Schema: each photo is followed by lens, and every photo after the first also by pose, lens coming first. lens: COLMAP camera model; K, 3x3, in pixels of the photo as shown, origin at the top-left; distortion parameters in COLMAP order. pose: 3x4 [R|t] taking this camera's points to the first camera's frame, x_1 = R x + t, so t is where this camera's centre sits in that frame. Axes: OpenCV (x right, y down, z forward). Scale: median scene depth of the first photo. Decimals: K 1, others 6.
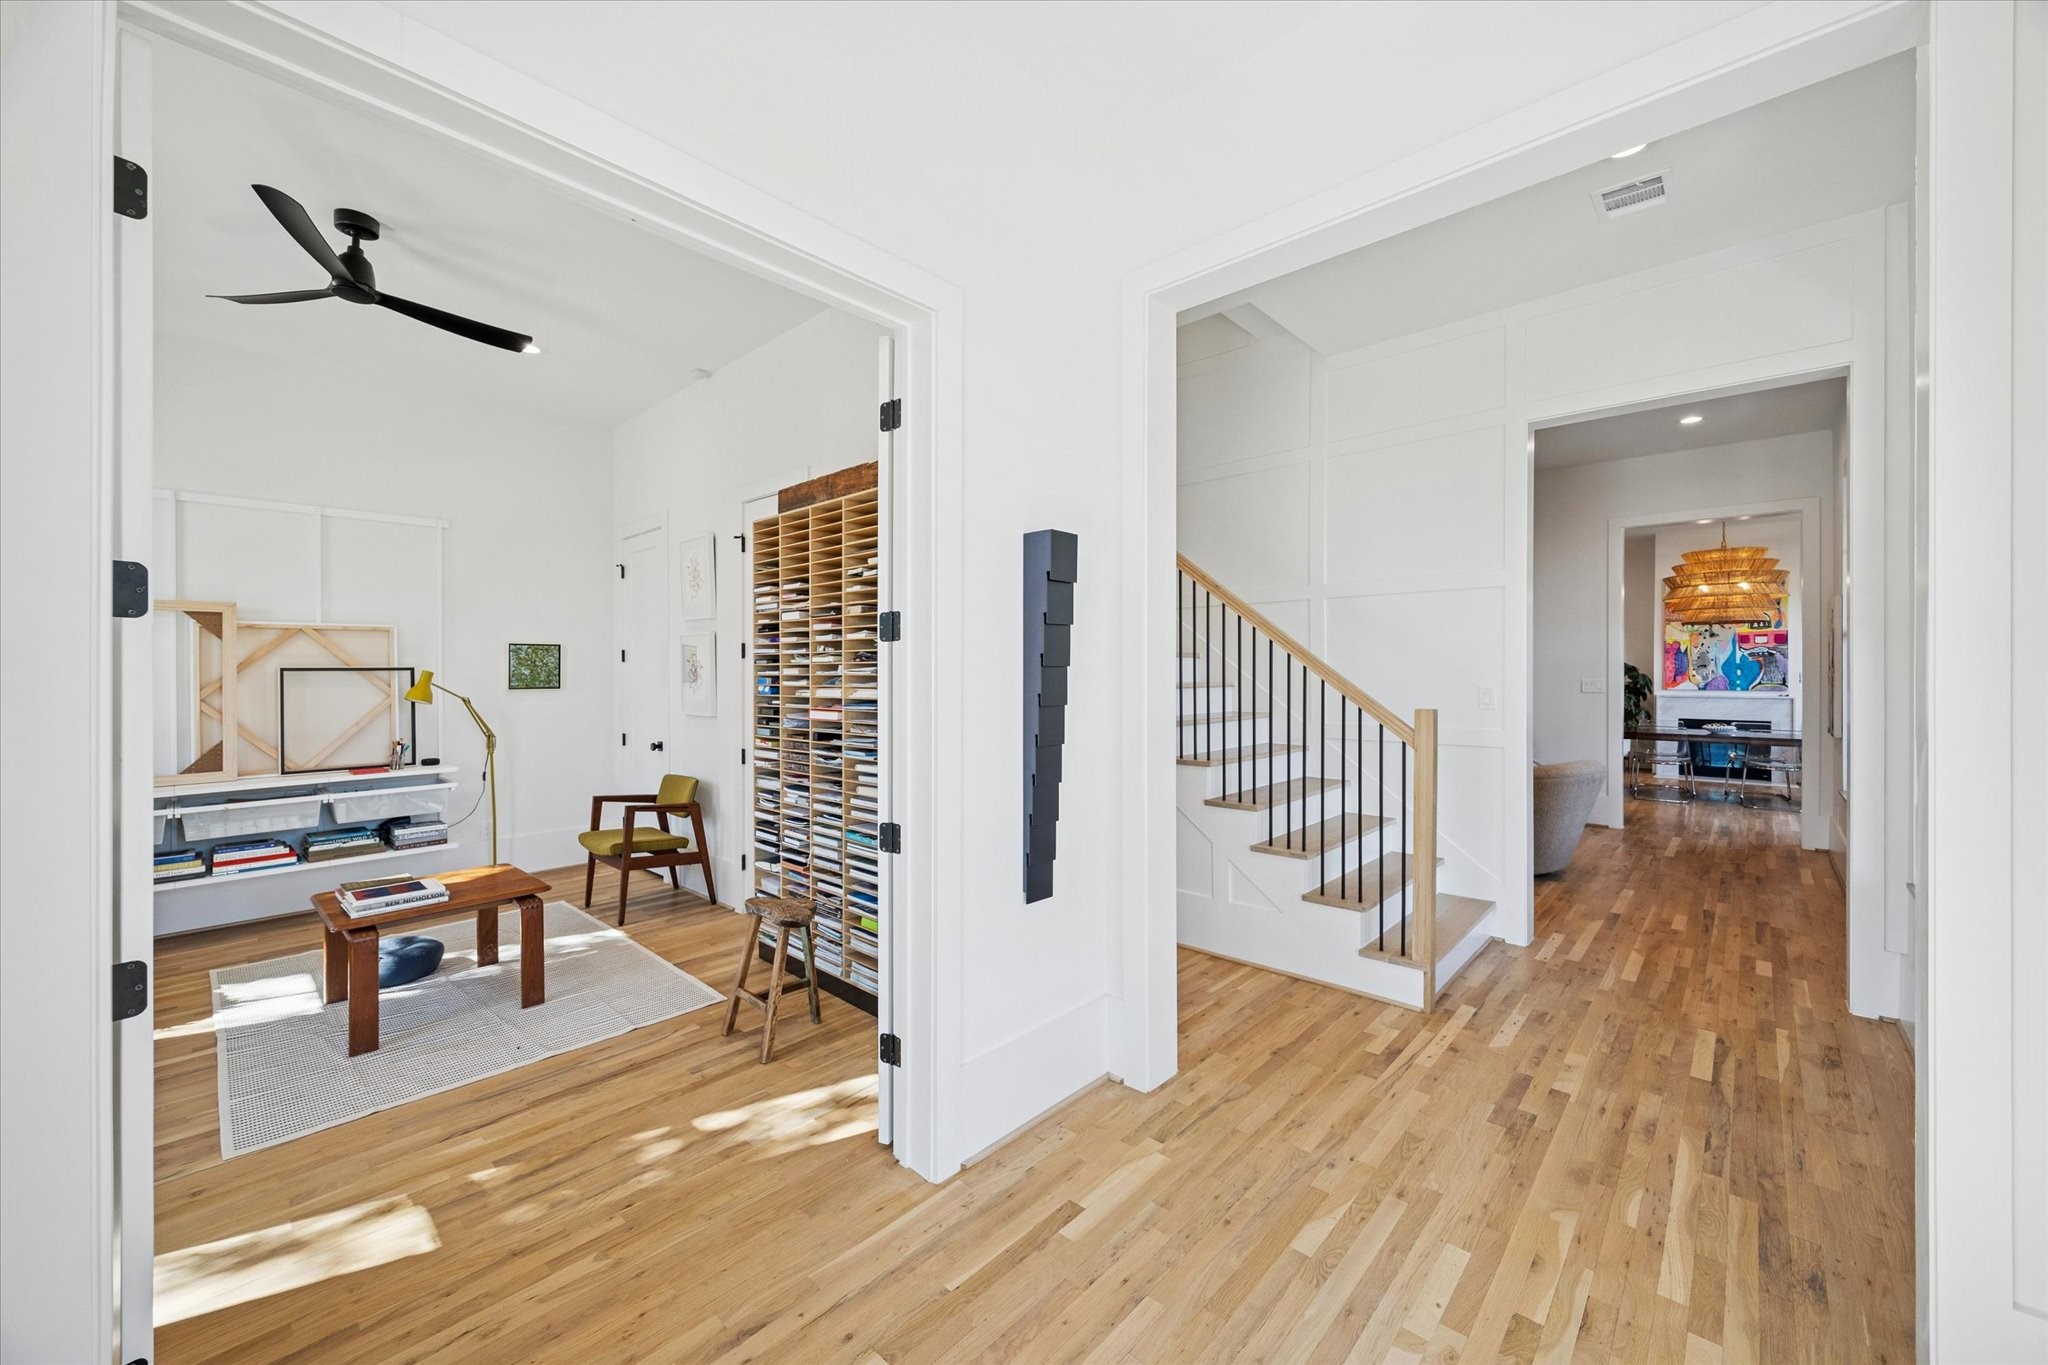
lens RADIAL K [[782.5, 0, 1026.9], [0, 782.5, 671.0], [0, 0, 1]] dist [-0.001064, -0.000334]
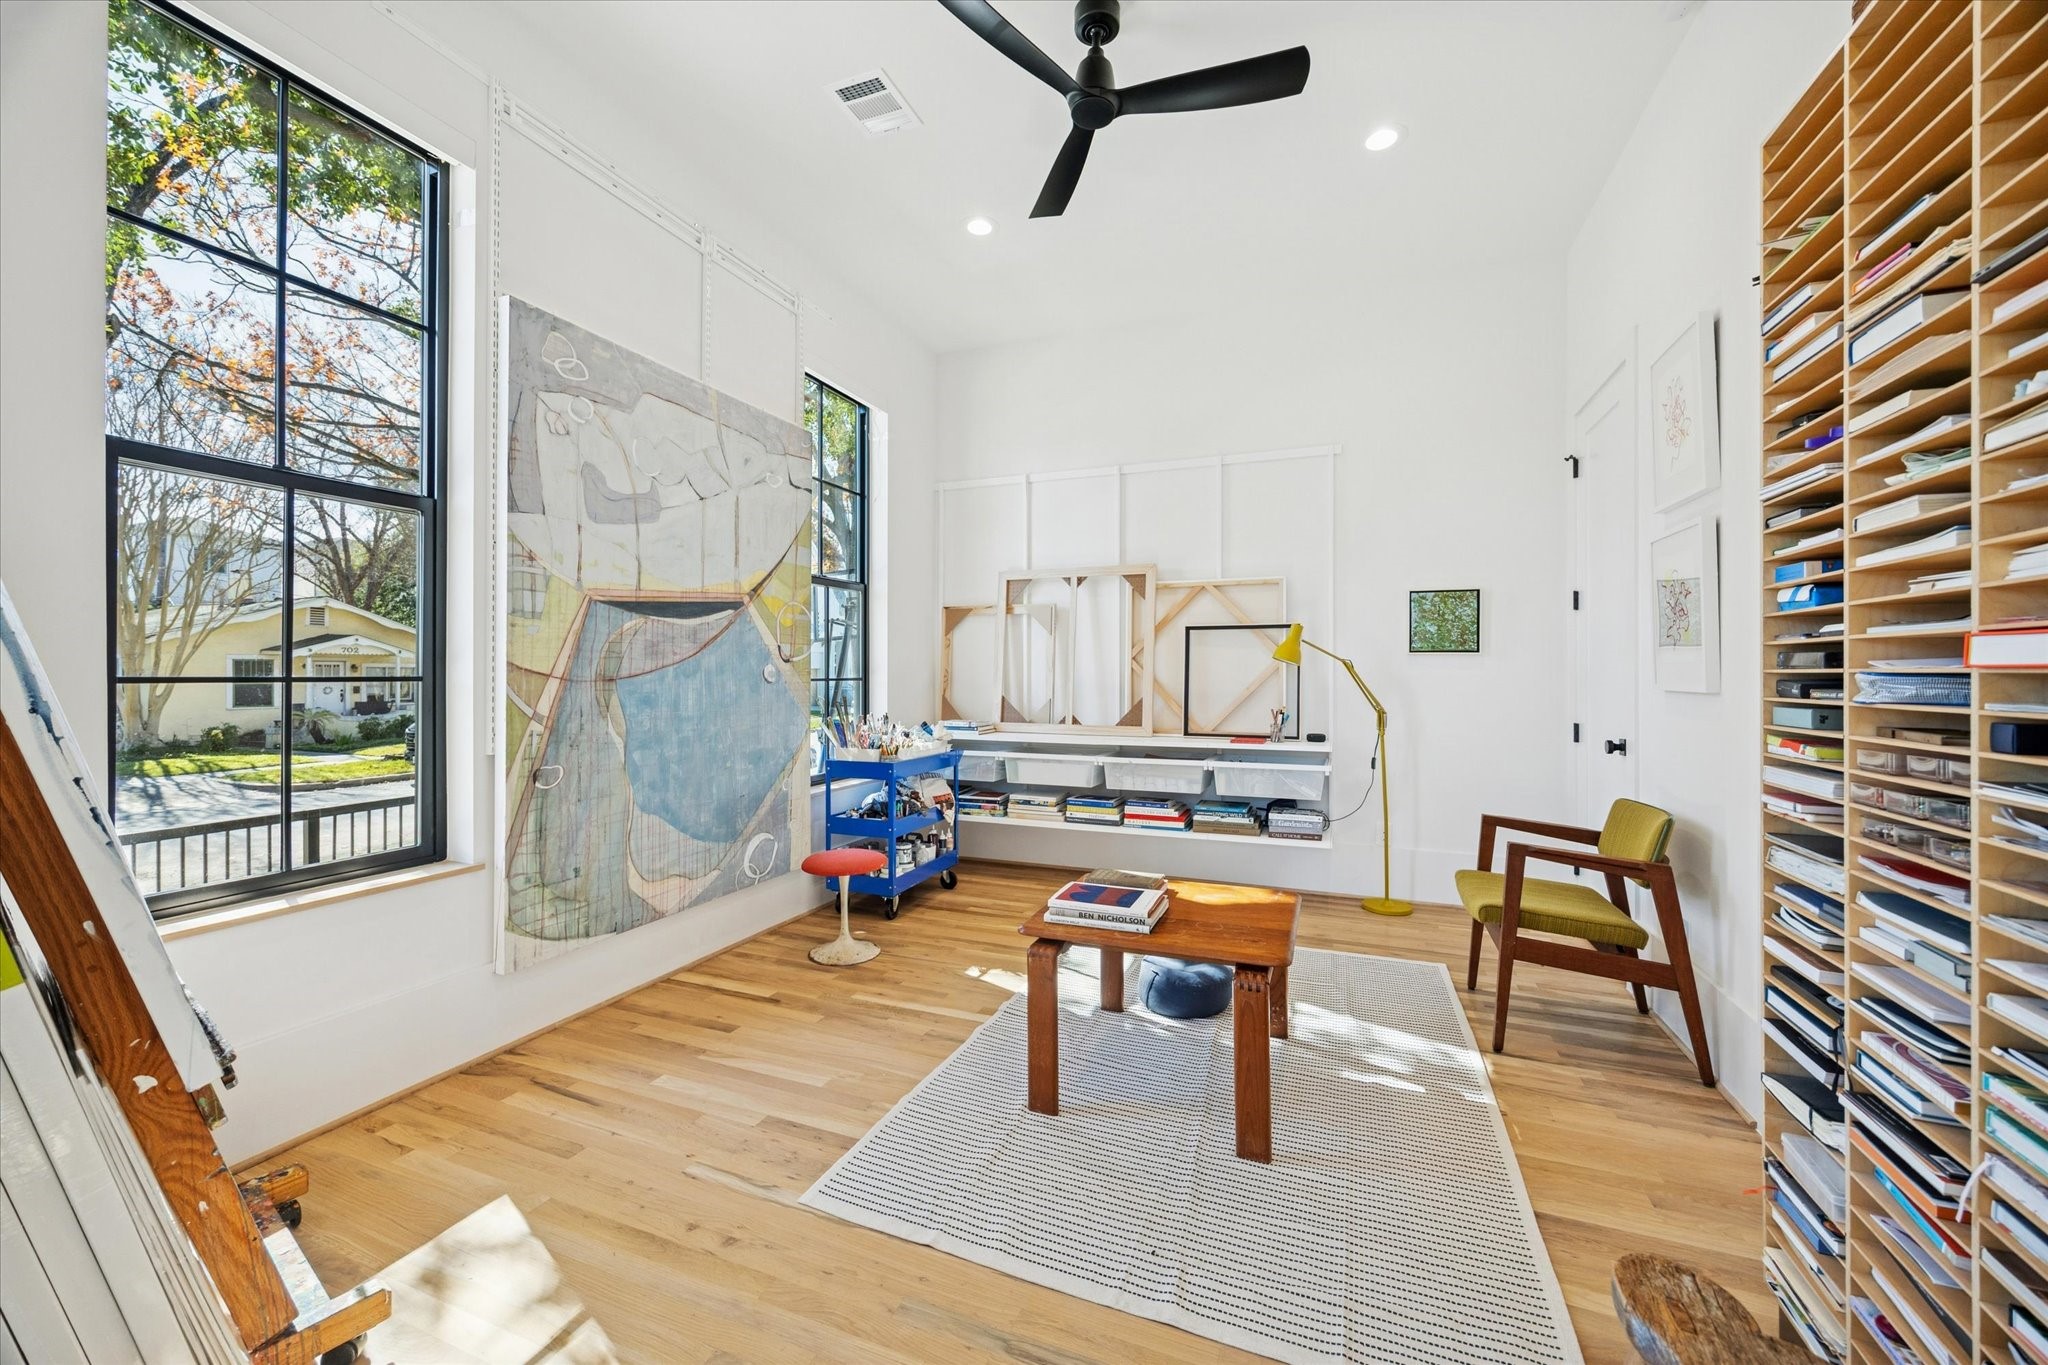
lens RADIAL K [[782.5, 0, 1026.2], [0, 782.5, 664.8], [0, 0, 1]] dist [-0.001064, -0.000334]
pose [[0.358473, -0.000651, -0.933540, -0.116007], [-0.005551, 0.999981, -0.002829, 0.050106], [0.933524, 0.006196, 0.358462, 0.484209]]
